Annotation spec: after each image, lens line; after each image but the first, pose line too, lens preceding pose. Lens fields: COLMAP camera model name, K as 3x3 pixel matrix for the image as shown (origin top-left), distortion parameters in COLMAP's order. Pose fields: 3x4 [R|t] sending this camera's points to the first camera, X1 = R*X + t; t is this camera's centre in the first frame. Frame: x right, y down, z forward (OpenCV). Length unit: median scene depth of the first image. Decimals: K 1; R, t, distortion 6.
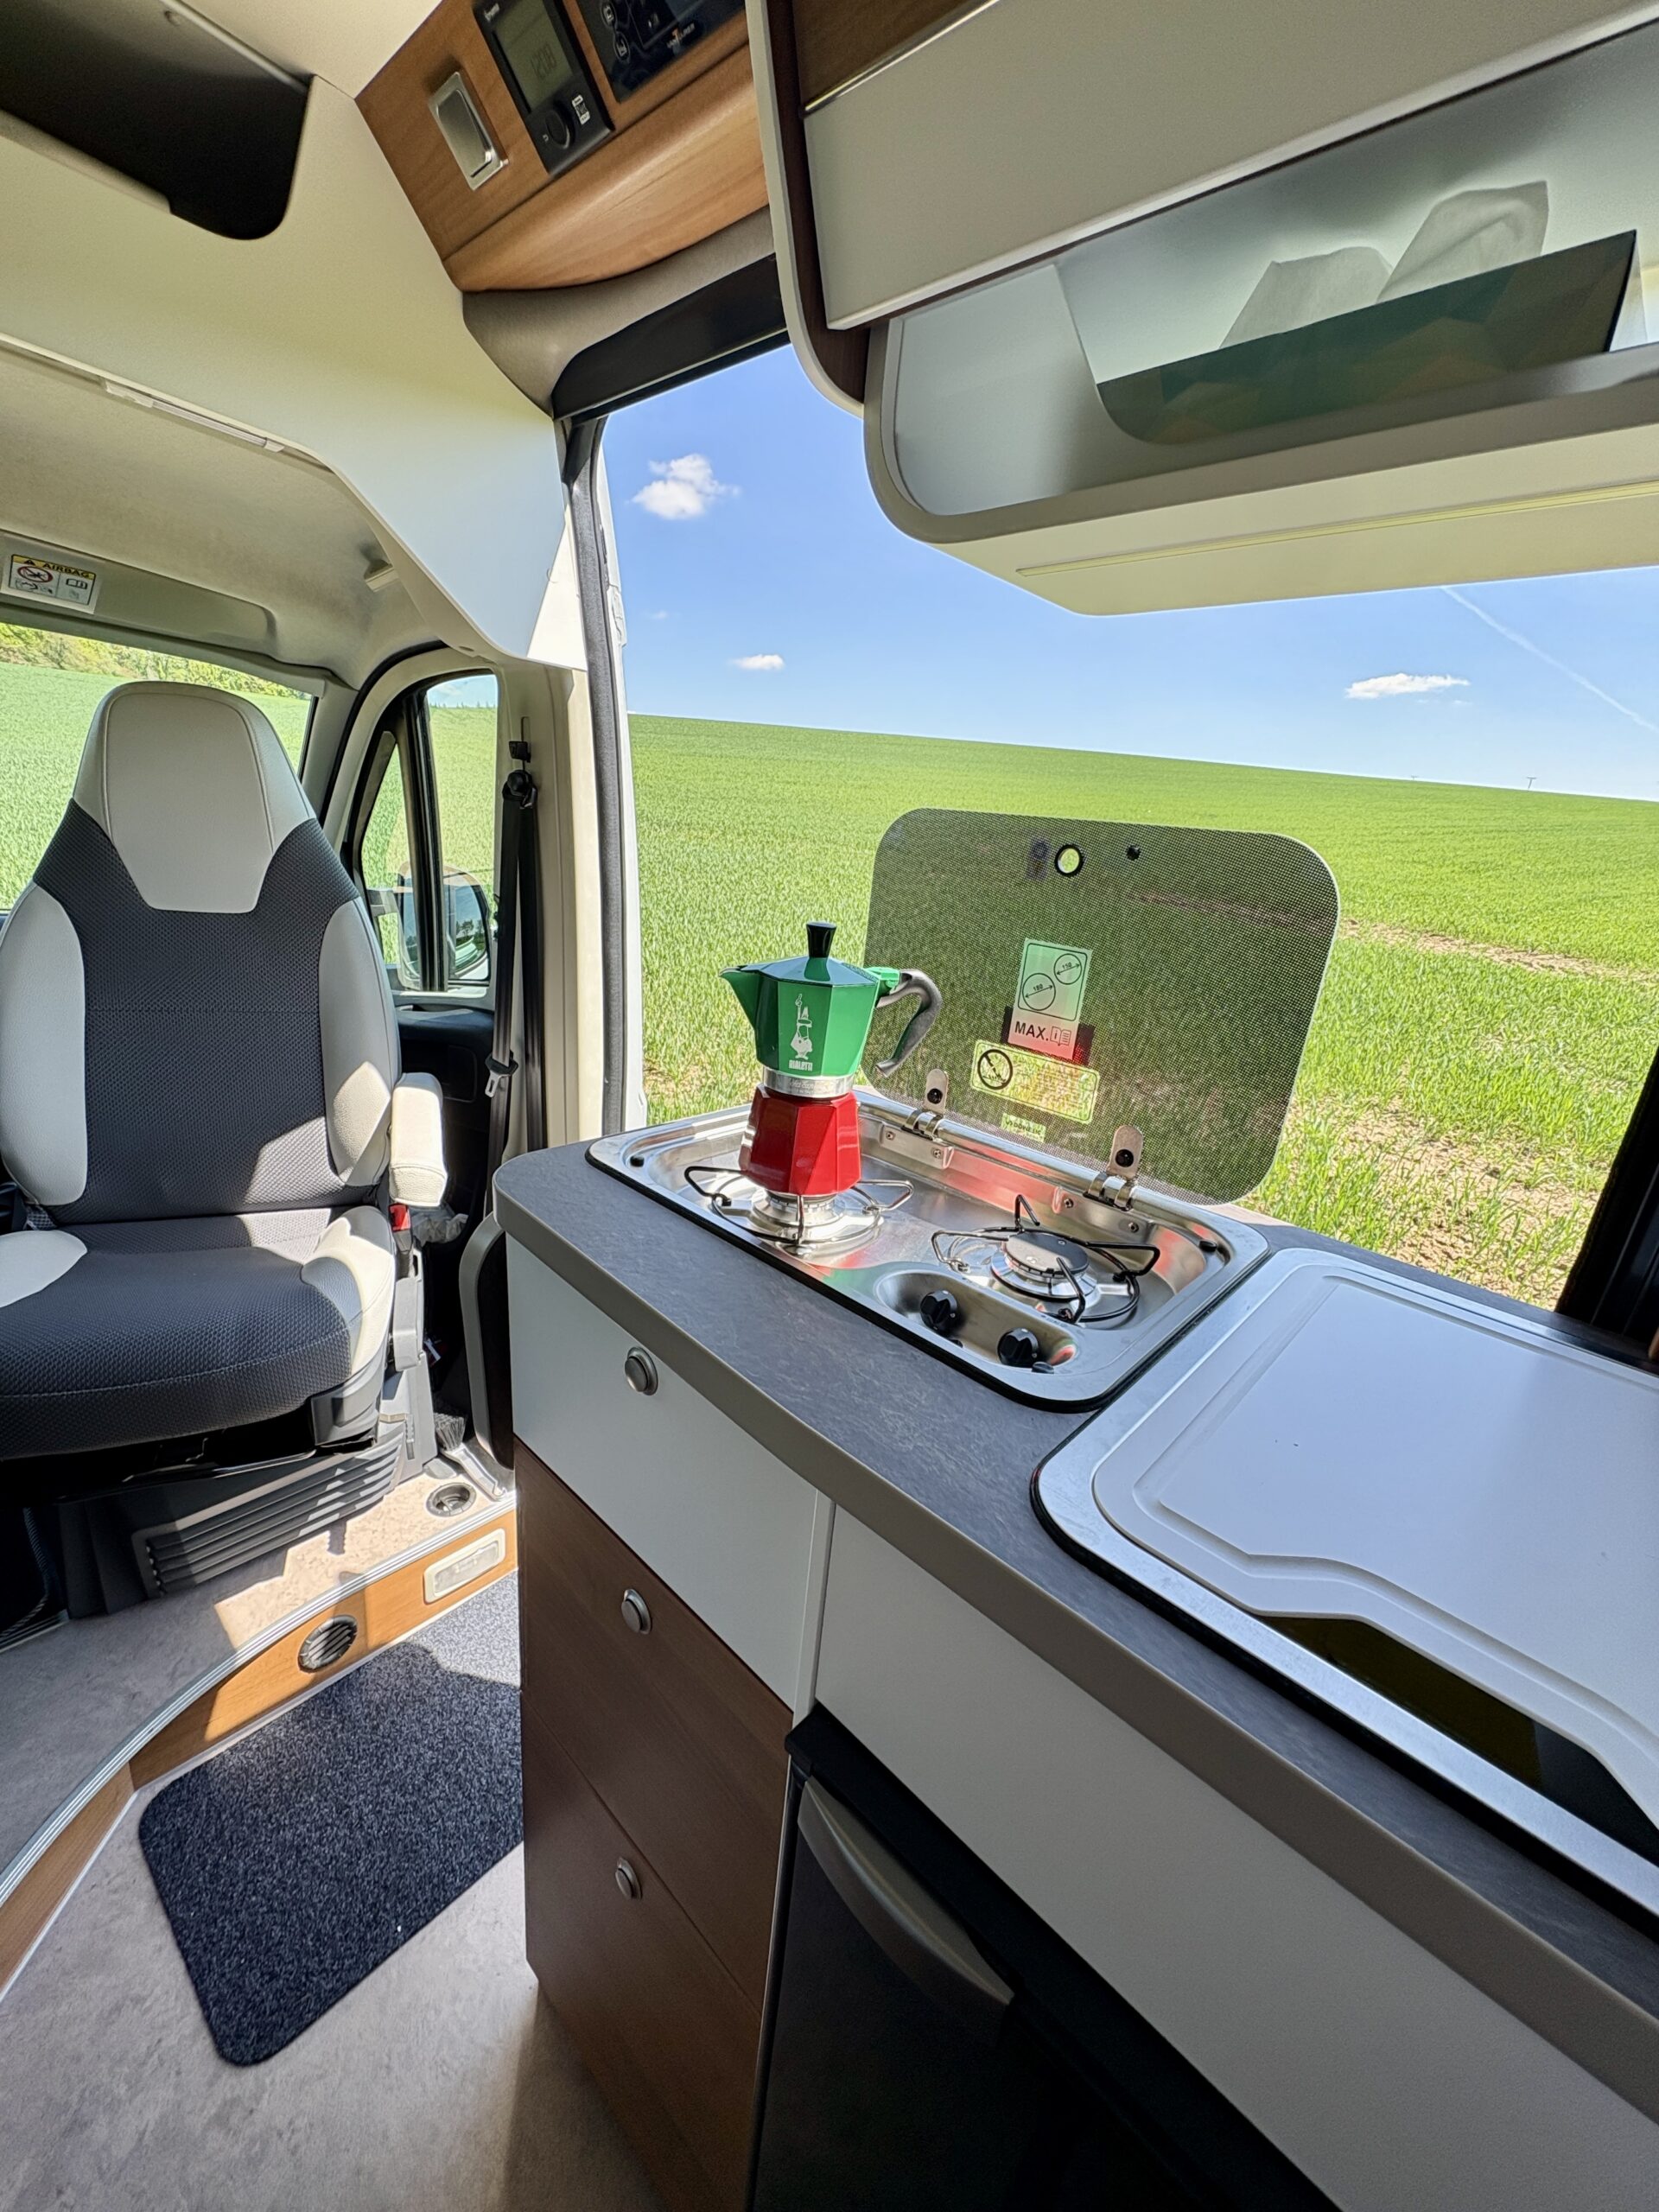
lens RADIAL K [[897.3, 0, 835.8], [0, 897.3, 1057.0], [0, 0, 1]] dist [-0.000442, -0.000062]
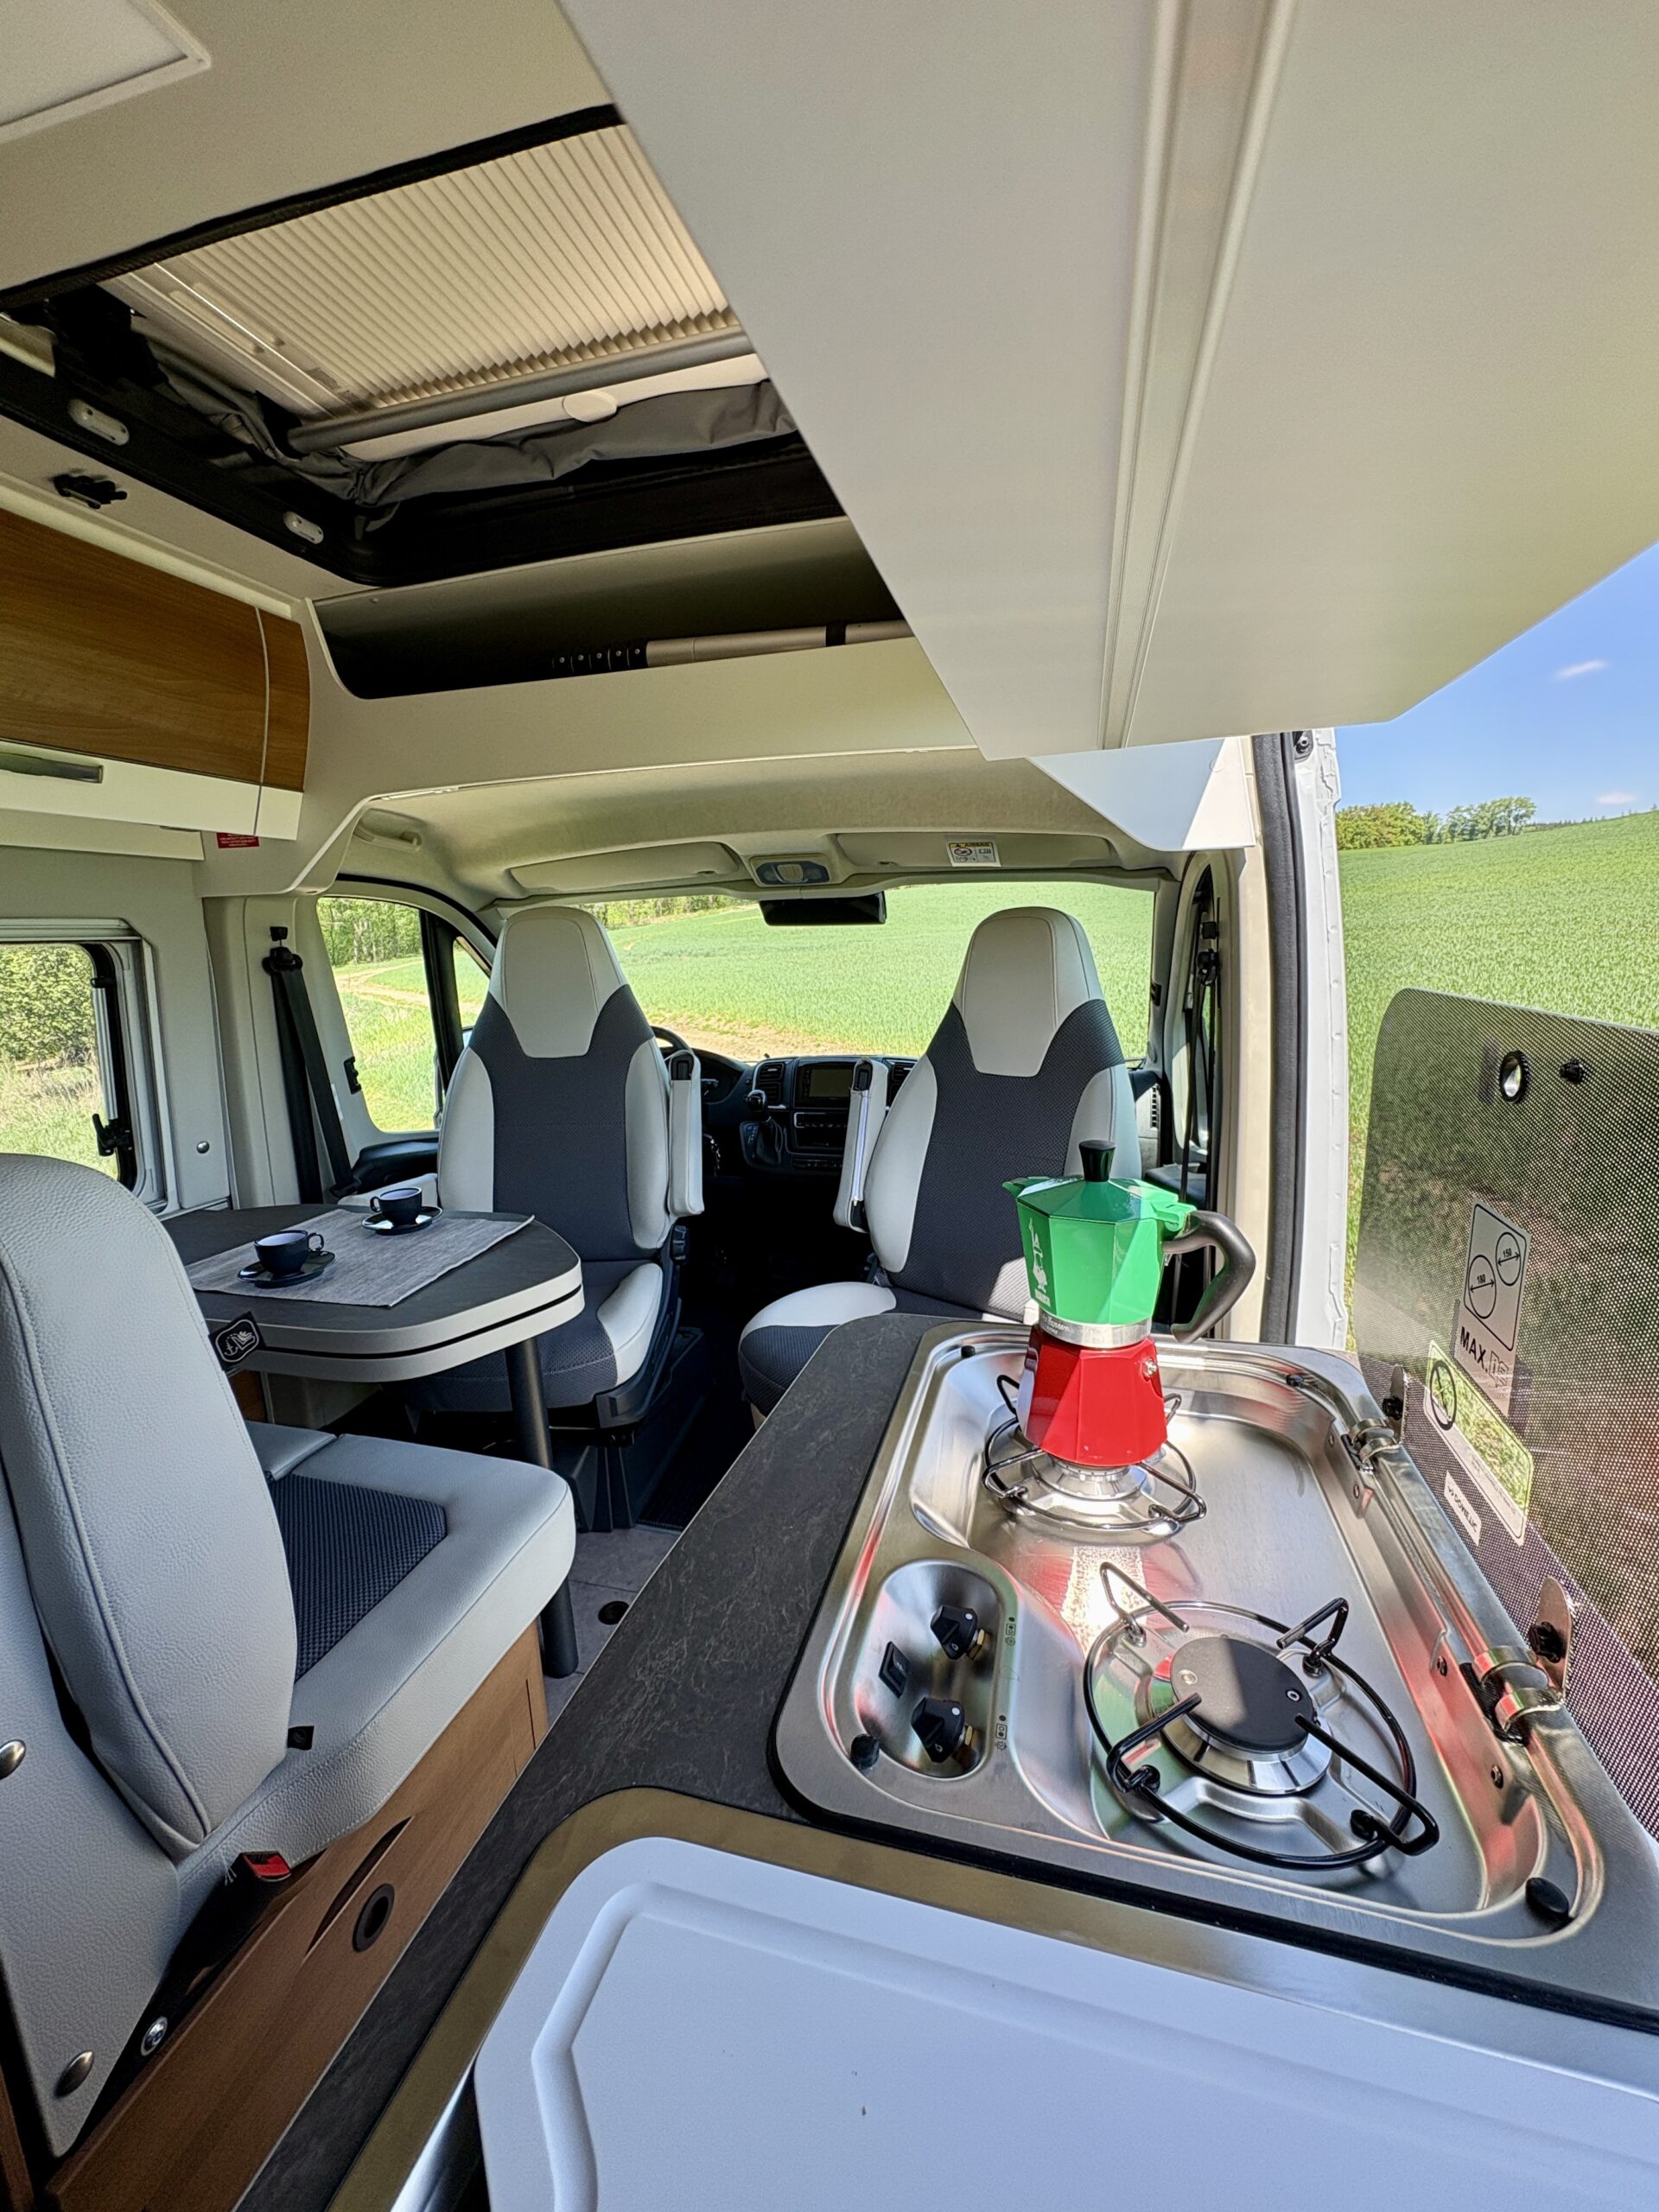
lens RADIAL K [[868.1, 0, 829.5], [0, 868.1, 1106.0], [0, 0, 1]] dist [-0.001660, -0.000163]
pose [[0.456440, 0.069105, -0.887067, 0.330928], [-0.165514, 0.986172, -0.008340, -0.073561], [0.874224, 0.150629, 0.461566, 0.212522]]
